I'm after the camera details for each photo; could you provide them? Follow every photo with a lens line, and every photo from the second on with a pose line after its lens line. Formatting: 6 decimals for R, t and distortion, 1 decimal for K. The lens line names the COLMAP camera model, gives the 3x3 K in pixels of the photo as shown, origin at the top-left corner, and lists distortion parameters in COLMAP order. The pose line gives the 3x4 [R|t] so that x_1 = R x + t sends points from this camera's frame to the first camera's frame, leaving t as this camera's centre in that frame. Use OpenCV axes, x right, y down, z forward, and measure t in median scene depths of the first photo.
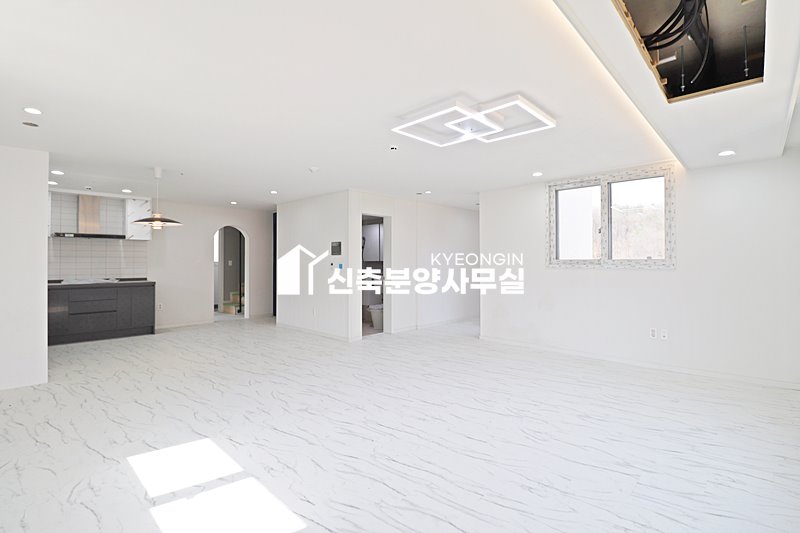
lens RADIAL K [[372.5, 0, 402.2], [0, 372.5, 255.4], [0, 0, 1]] dist [0.001294, -0.016466]
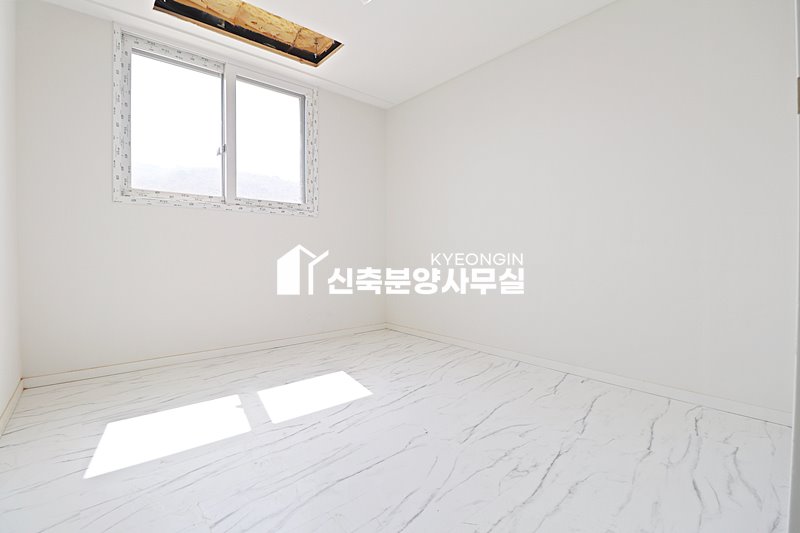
lens RADIAL K [[372.5, 0, 402.2], [0, 372.5, 255.4], [0, 0, 1]] dist [0.001294, -0.016466]
pose [[-0.108515, 0.014939, -0.993983, 0.222359], [0.021436, 0.999690, 0.012684, 0.150426], [0.993864, -0.019931, -0.108802, 0.943735]]
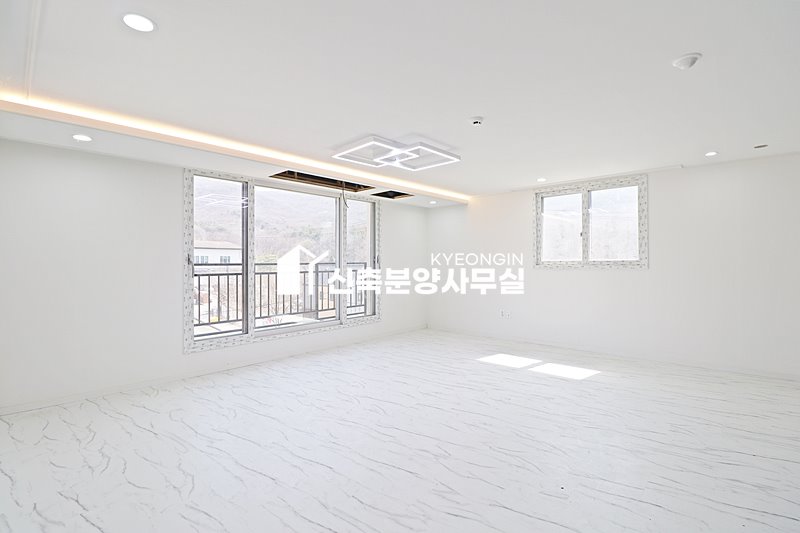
lens RADIAL K [[372.5, 0, 402.2], [0, 372.5, 255.4], [0, 0, 1]] dist [0.001294, -0.016466]
pose [[-0.999831, 0.008081, -0.016507, 0.172183], [0.008562, 0.999535, -0.029258, 0.026146], [0.016263, -0.029395, -0.999436, 2.033410]]
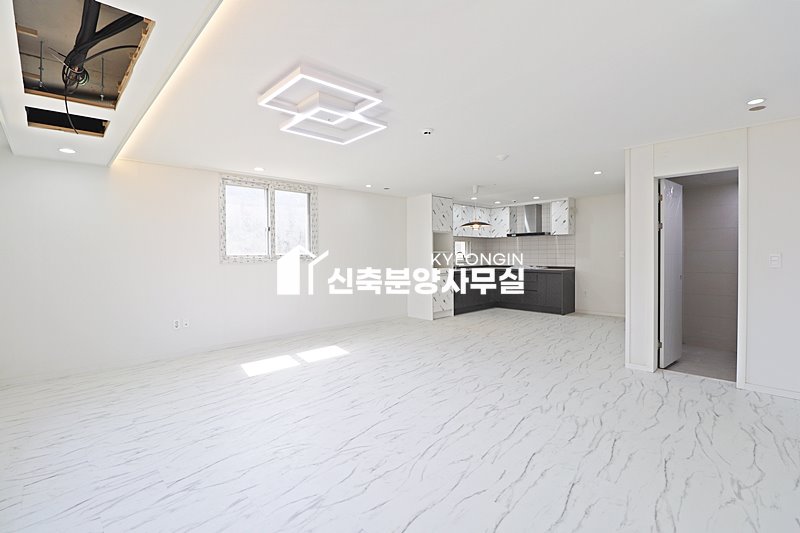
lens RADIAL K [[372.5, 0, 402.2], [0, 372.5, 255.4], [0, 0, 1]] dist [0.001294, -0.016466]
pose [[-0.045160, 0.007425, -0.998952, 1.028991], [0.021040, 0.999758, 0.006480, 0.012549], [0.998758, -0.020725, -0.045305, 1.097685]]
